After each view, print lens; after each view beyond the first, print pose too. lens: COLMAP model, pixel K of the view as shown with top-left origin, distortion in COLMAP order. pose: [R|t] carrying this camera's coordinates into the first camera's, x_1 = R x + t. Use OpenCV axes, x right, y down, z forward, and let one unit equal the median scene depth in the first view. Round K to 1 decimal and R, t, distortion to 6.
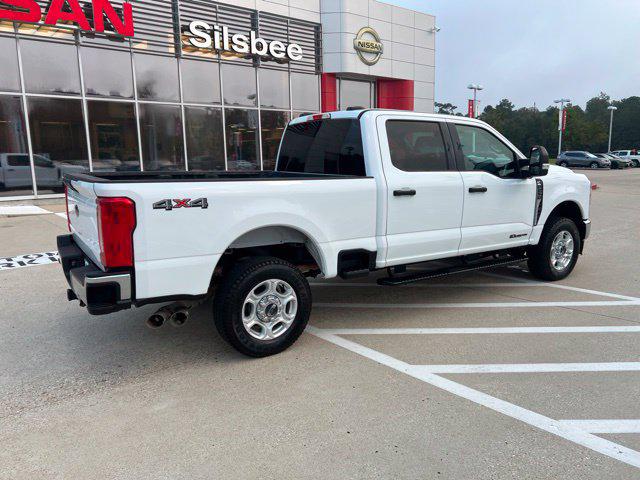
lens RADIAL K [[482.3, 0, 314.9], [0, 482.3, 238.1], [0, 0, 1]] dist [0.049723, -0.048959]
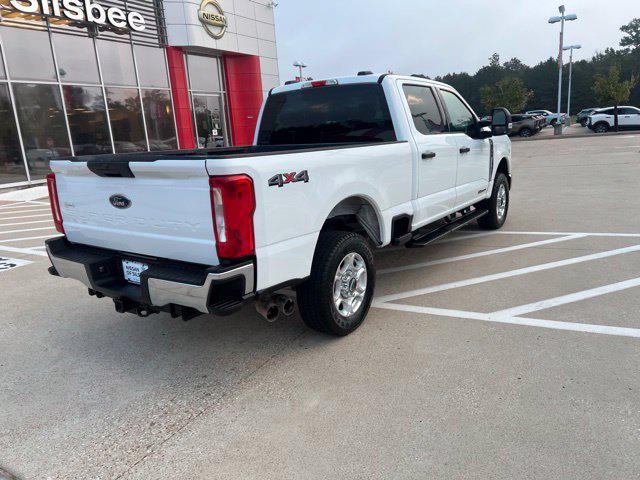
lens RADIAL K [[482.3, 0, 315.6], [0, 482.3, 244.0], [0, 0, 1]] dist [0.049723, -0.048959]
pose [[0.928006, -0.128959, 0.349535, -0.384273], [0.111448, 0.991313, 0.069847, -0.005339], [-0.355506, -0.025863, 0.934316, 0.105688]]
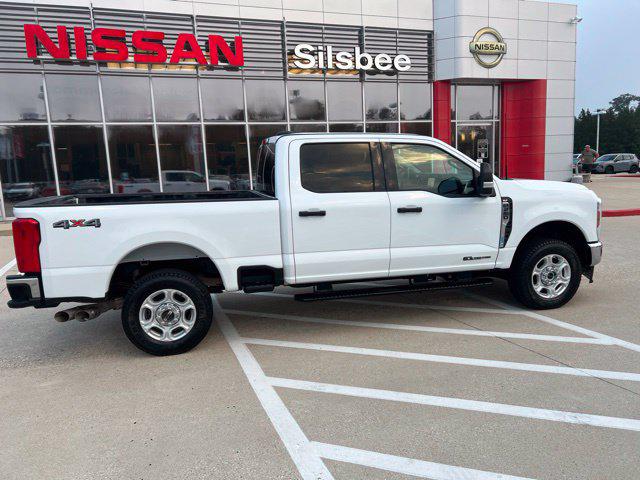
lens RADIAL K [[482.3, 0, 314.6], [0, 482.3, 247.7], [0, 0, 1]] dist [0.049723, -0.048959]
pose [[0.942620, 0.030759, -0.332448, 0.491665], [-0.030298, 0.999519, 0.006573, -0.024843], [0.332490, 0.003876, 0.943099, 0.019875]]
